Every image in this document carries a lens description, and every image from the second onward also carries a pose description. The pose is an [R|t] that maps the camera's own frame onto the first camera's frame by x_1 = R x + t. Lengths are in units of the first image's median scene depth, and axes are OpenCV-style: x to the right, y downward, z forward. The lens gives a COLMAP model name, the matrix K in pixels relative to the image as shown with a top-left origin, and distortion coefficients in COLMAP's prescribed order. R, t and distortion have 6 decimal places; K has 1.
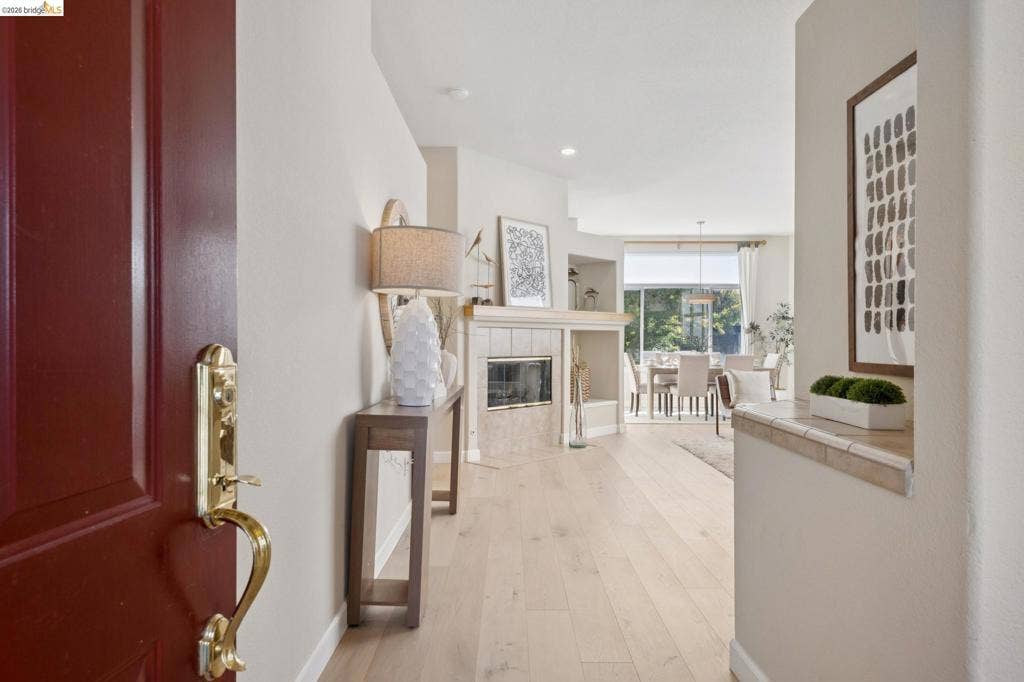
lens RADIAL K [[598.8, 0, 510.3], [0, 598.8, 342.9], [0, 0, 1]] dist [0.025539, -0.000981]
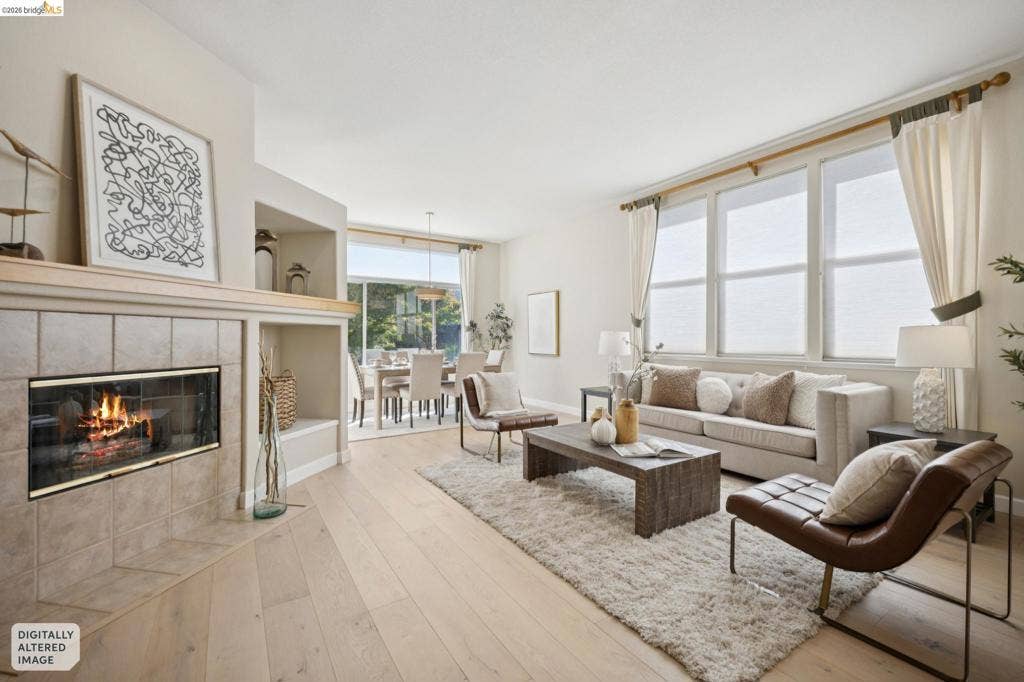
lens RADIAL K [[434.9, 0, 515.6], [0, 434.9, 336.4], [0, 0, 1]] dist [-0.001536, -0.001313]
pose [[0.841738, -0.001262, 0.539885, 0.073937], [0.005115, 0.999971, -0.005637, -0.002304], [-0.539862, 0.007507, 0.841720, 0.432533]]
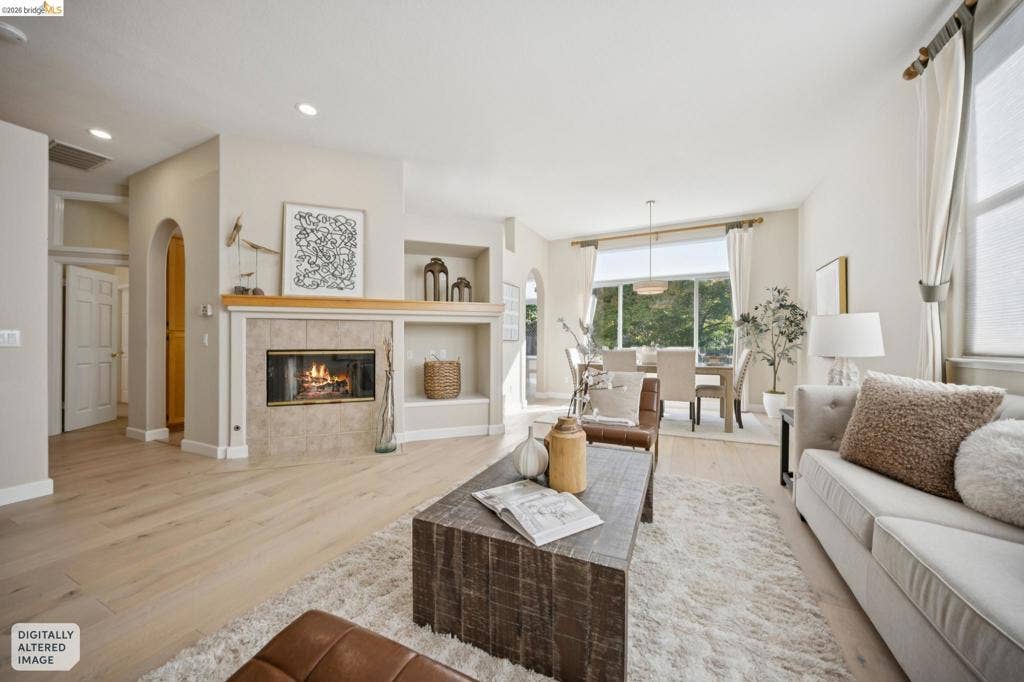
lens RADIAL K [[368.0, 0, 513.3], [0, 368.0, 344.6], [0, 0, 1]] dist [0.002791, -0.000109]
pose [[0.900510, -0.002279, -0.434828, 0.459900], [0.003097, 0.999995, 0.001175, 0.012658], [0.434823, -0.002405, 0.900513, 0.515216]]
